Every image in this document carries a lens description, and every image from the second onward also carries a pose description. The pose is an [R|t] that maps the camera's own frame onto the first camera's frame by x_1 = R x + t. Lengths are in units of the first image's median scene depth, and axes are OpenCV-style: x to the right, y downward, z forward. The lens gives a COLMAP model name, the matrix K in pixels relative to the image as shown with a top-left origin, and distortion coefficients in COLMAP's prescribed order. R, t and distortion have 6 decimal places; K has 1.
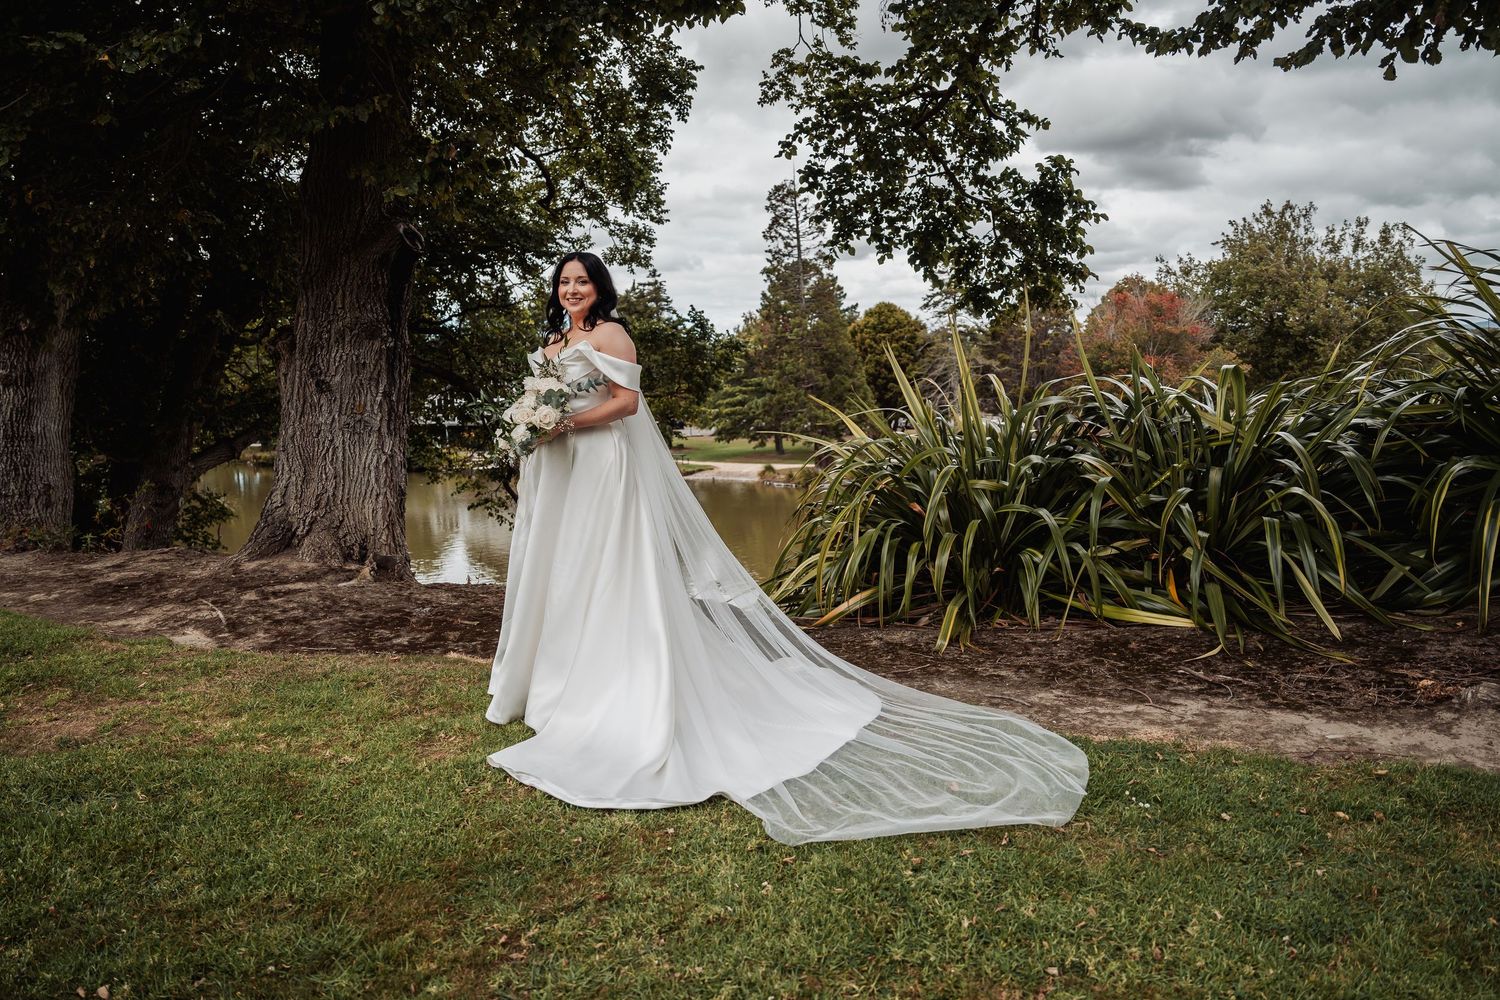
lens RADIAL K [[1114.2, 0, 754.0], [0, 1114.2, 502.2], [0, 0, 1]] dist [-0.073667, 0.036460]
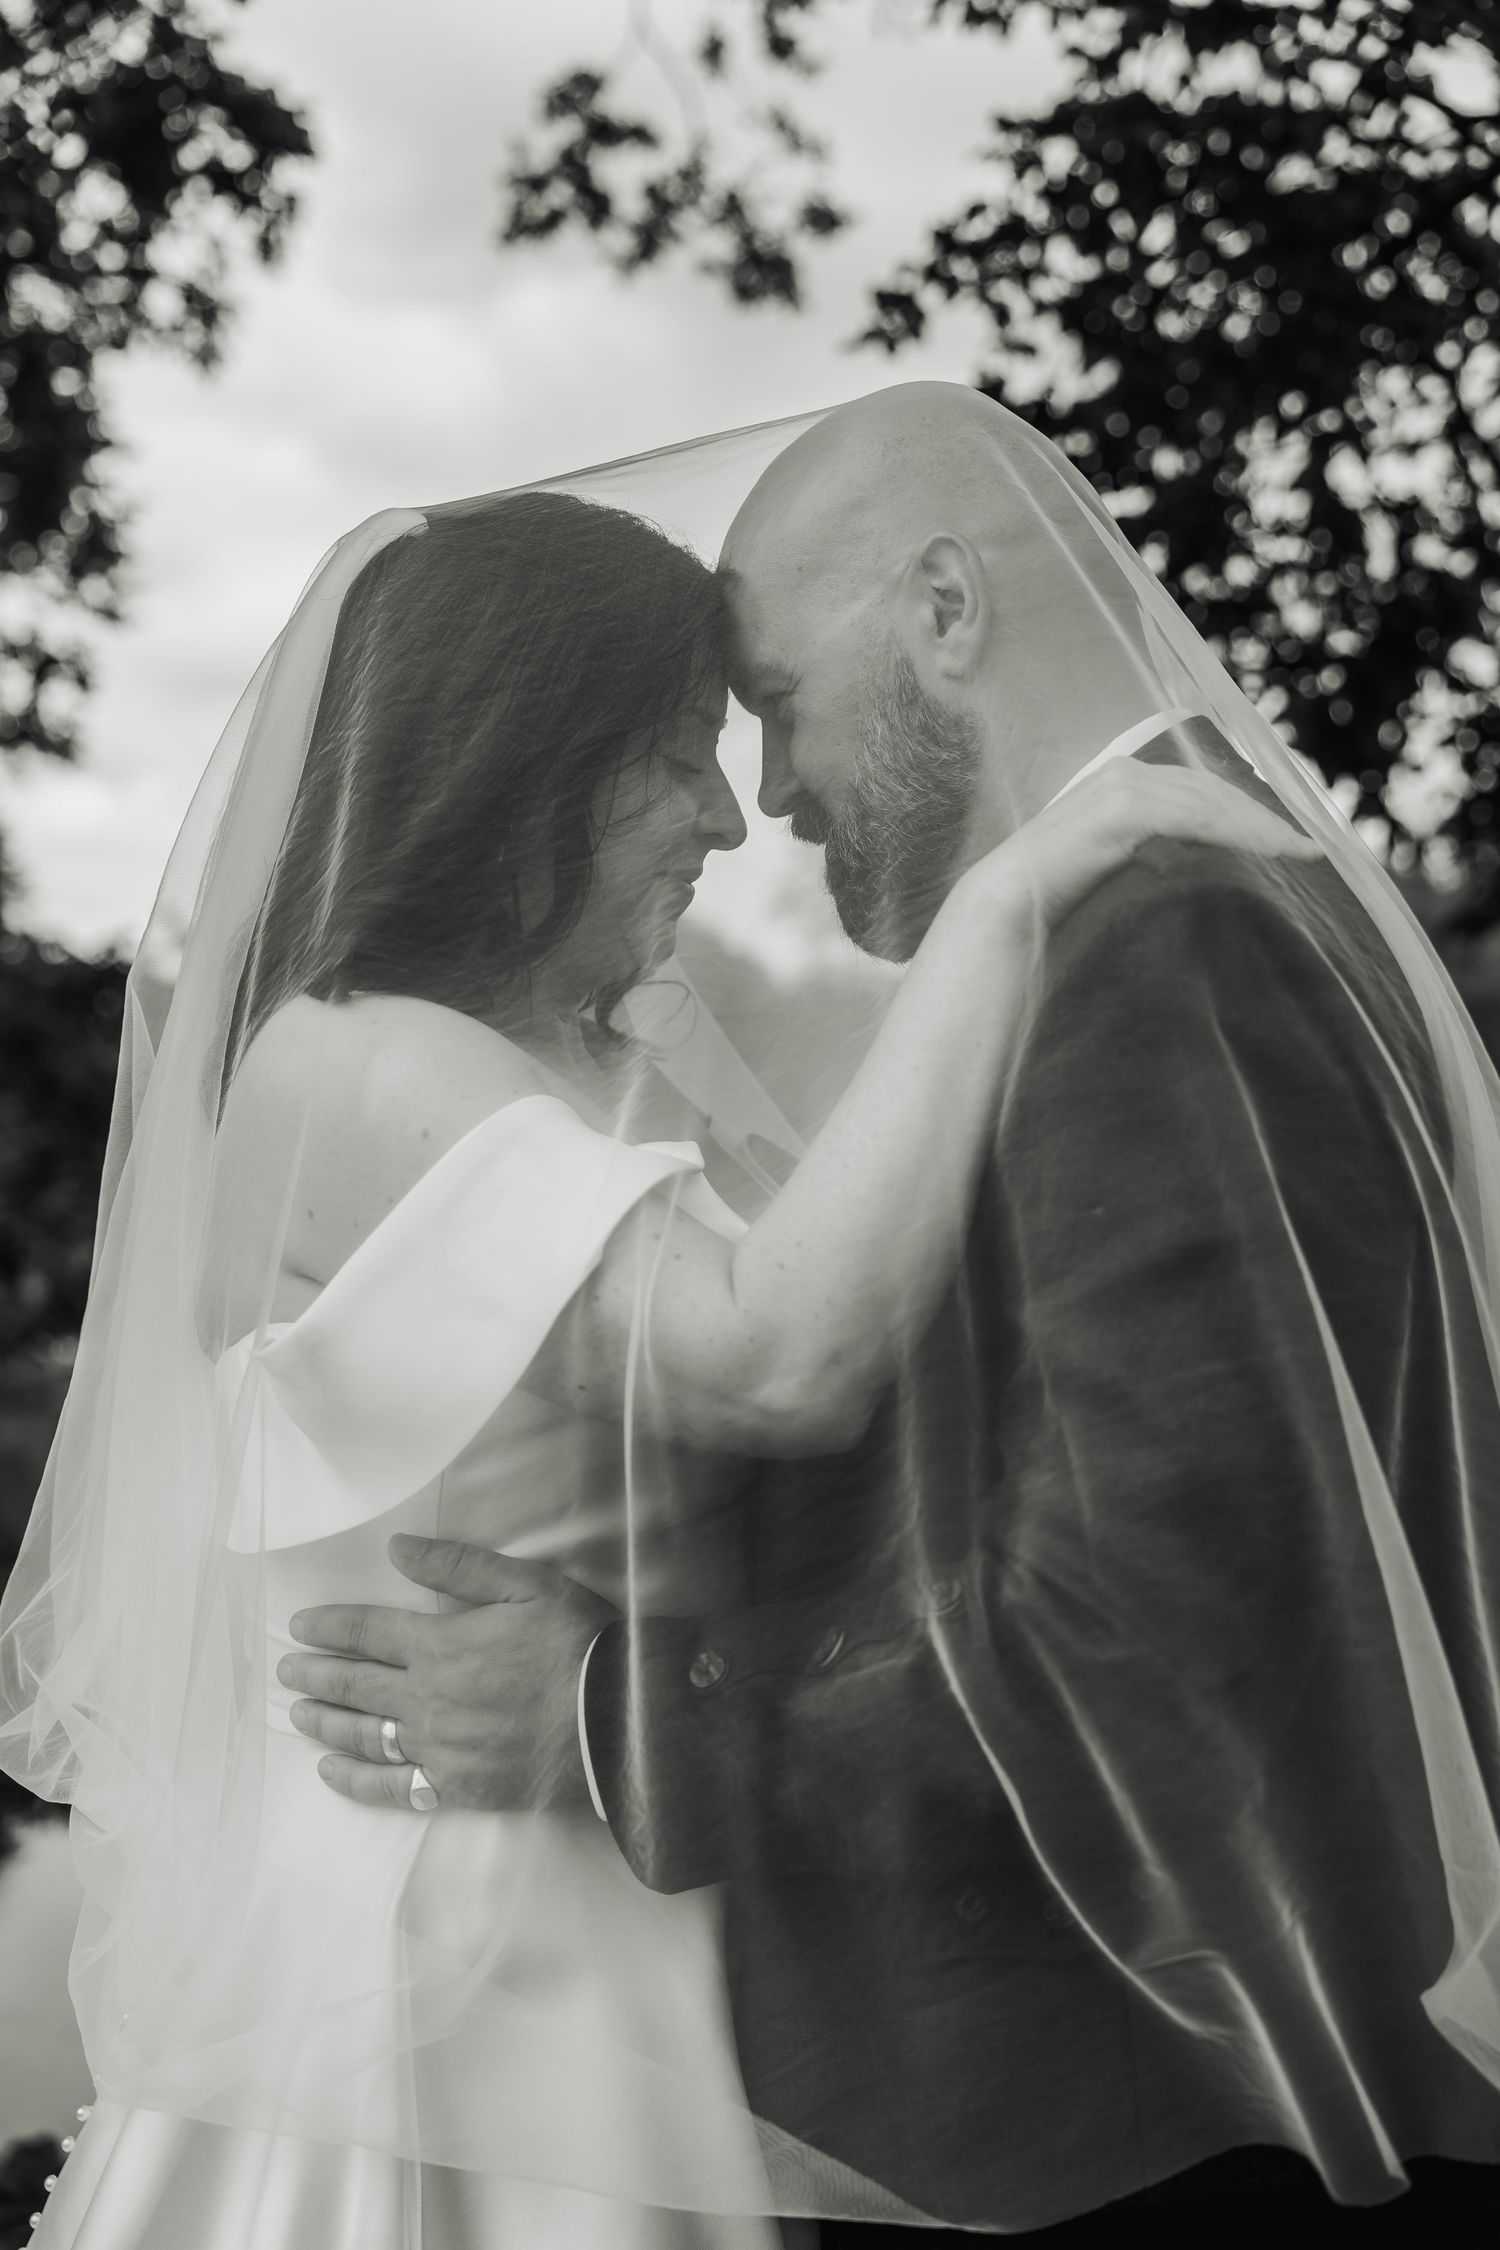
lens RADIAL K [[3121.1, 0, 731.1], [0, 3121.1, 1132.8], [0, 0, 1]] dist [0.189299, 0.000000]
pose [[0.987811, 0.020978, 0.154237, -0.062001], [-0.005043, 0.994670, -0.102988, -0.025638], [-0.155576, 0.100955, 0.982652, 0.151439]]
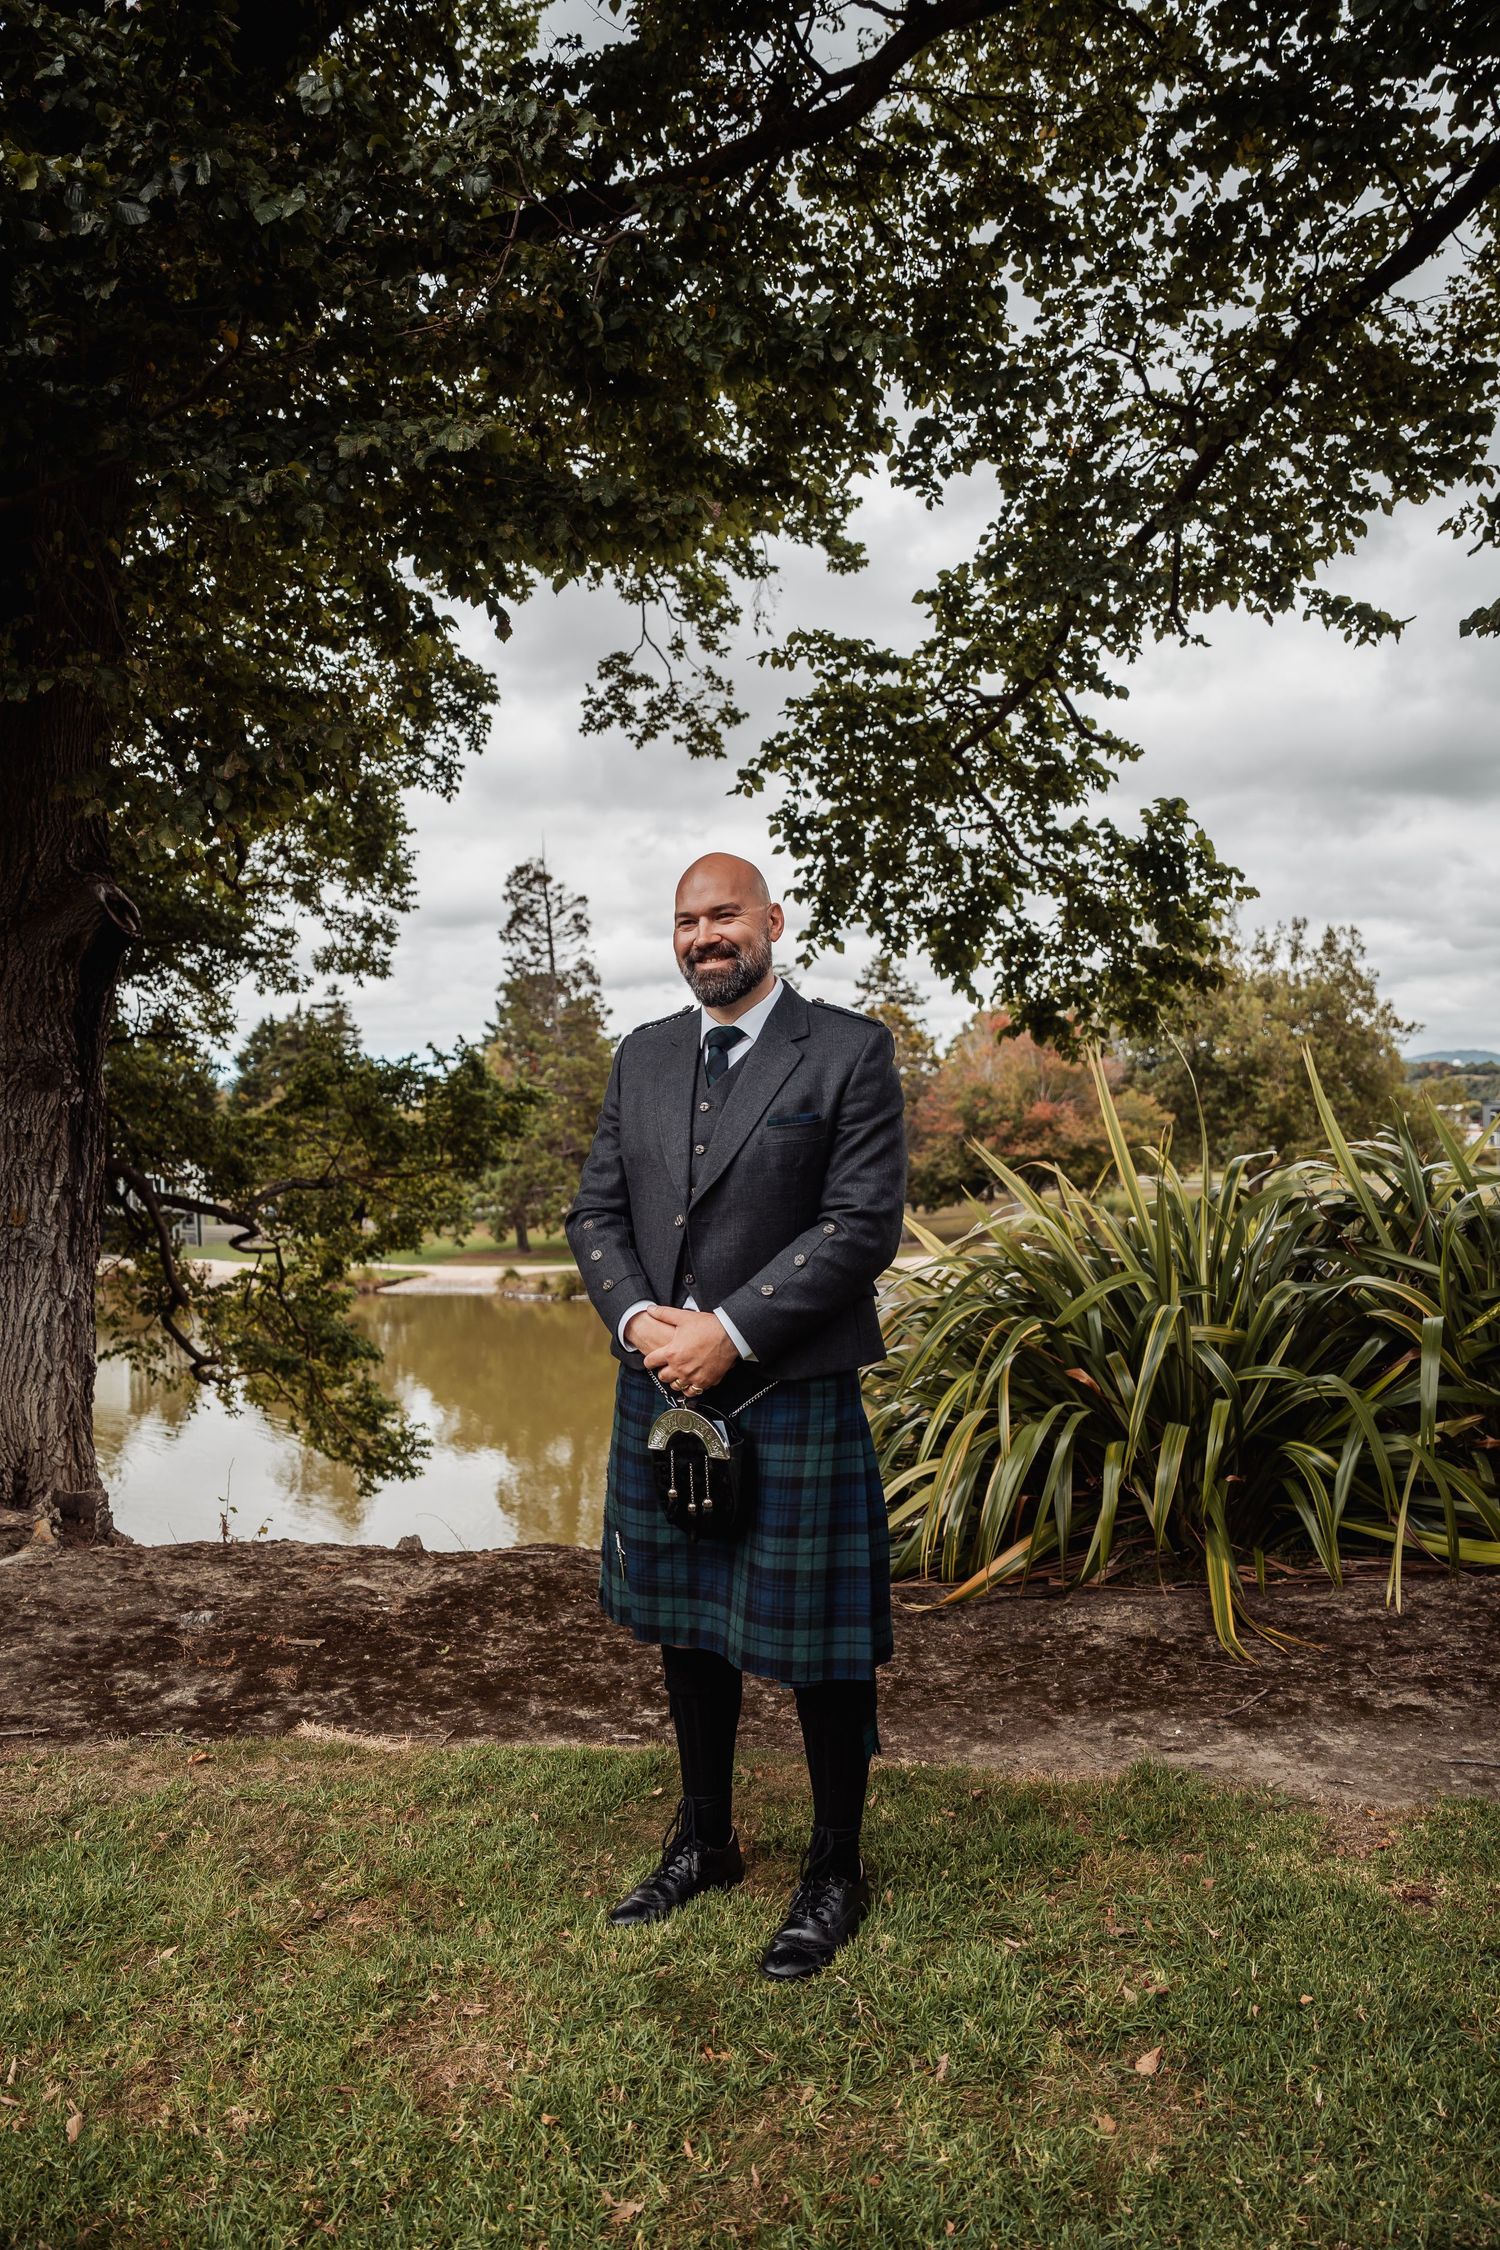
lens RADIAL K [[1588.1, 0, 759.7], [0, 1588.1, 1129.8], [0, 0, 1]] dist [-0.088585, 0.043176]
pose [[0.982918, -0.010474, 0.183747, -0.066413], [0.031790, 0.993035, -0.113450, -0.013633], [-0.181278, 0.117354, 0.976405, 0.086015]]
